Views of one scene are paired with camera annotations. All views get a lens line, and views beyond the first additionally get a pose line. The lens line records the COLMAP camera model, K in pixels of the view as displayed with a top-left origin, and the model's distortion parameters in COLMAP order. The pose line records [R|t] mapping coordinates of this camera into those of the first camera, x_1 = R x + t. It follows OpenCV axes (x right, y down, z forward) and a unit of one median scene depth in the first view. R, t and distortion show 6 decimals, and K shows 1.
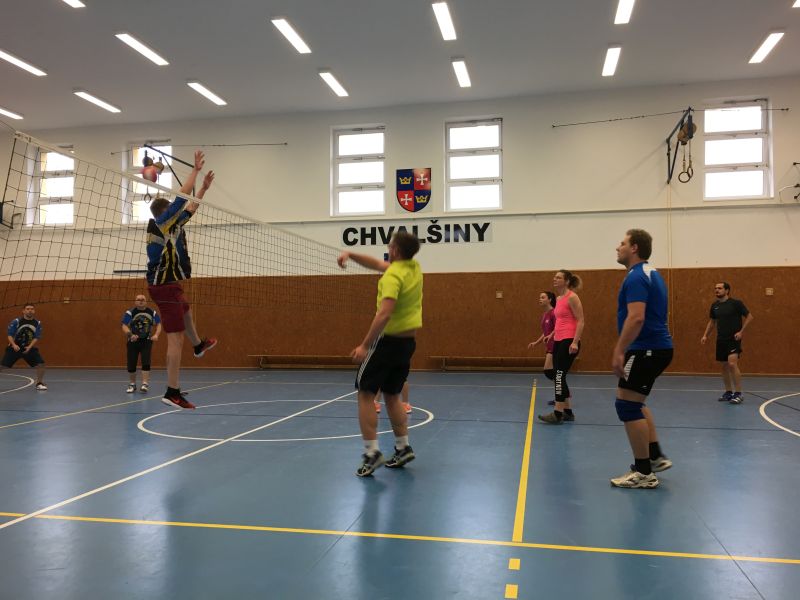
lens RADIAL K [[689.4, 0, 400.1], [0, 689.4, 298.7], [0, 0, 1]] dist [0.089779, -0.113585]
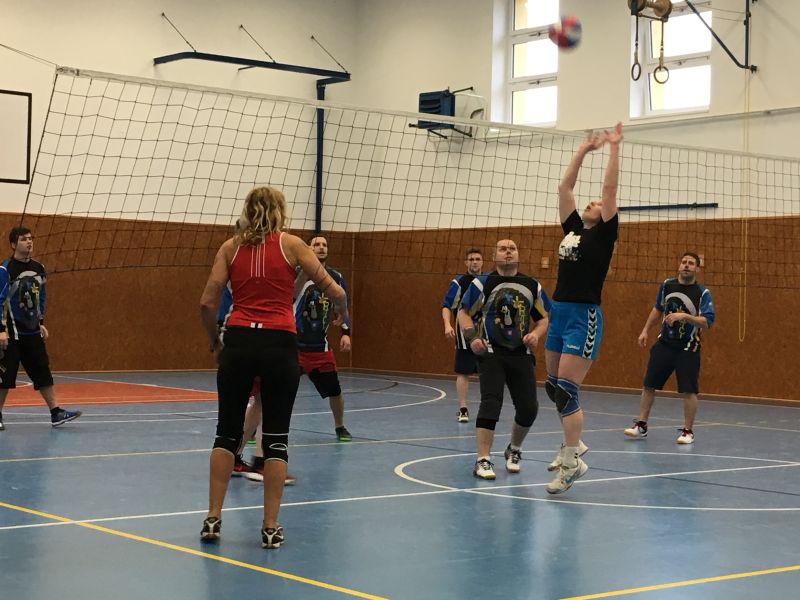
lens RADIAL K [[1592.4, 0, 385.8], [0, 1592.4, 321.9], [0, 0, 1]] dist [0.039351, 0.000000]
pose [[0.770989, 0.029128, -0.636182, 1.322617], [-0.003644, 0.999139, 0.041330, -0.015247], [0.636838, -0.029547, 0.770431, -0.291585]]
